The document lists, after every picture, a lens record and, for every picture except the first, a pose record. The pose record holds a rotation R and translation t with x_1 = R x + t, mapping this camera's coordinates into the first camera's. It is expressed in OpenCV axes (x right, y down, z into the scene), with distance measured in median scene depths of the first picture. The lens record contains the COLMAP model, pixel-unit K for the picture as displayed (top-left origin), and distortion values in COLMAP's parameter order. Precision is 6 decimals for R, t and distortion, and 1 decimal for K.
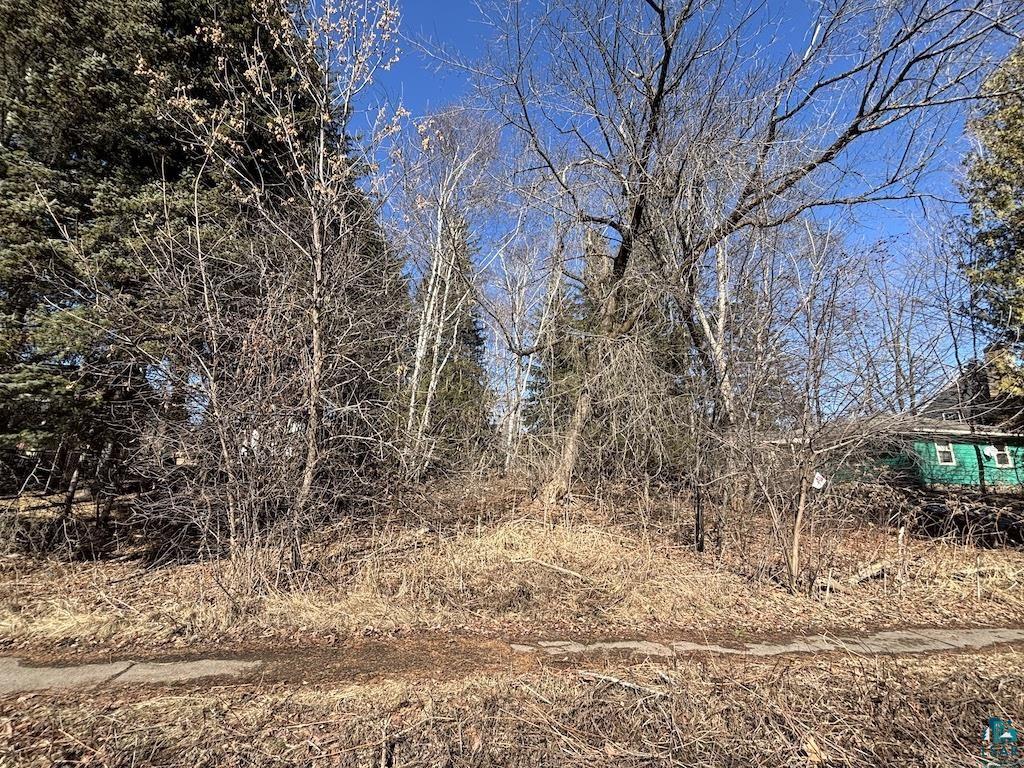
lens RADIAL K [[402.7, 0, 512.0], [0, 402.7, 384.0], [0, 0, 1]] dist [-0.003046, -0.000625]
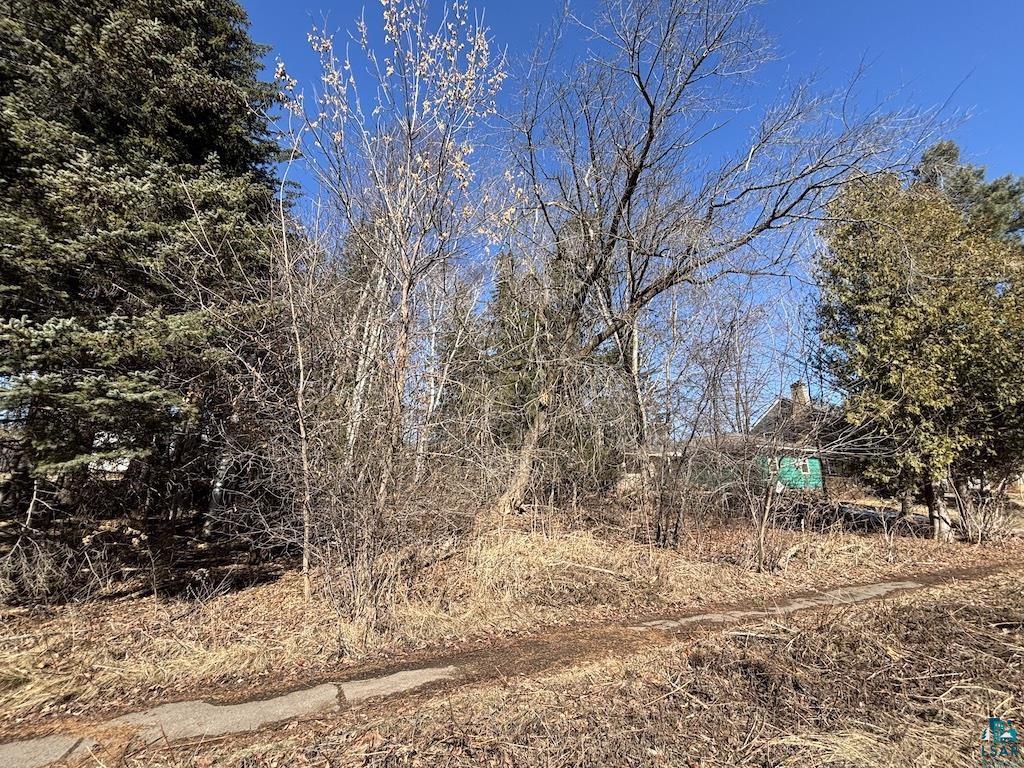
lens RADIAL K [[402.7, 0, 512.0], [0, 402.7, 384.0], [0, 0, 1]] dist [-0.003046, -0.000625]
pose [[0.956866, 0.052867, 0.285679, -0.347608], [-0.045178, 0.998419, -0.033446, -0.016533], [-0.286995, 0.019097, 0.957742, -0.041097]]
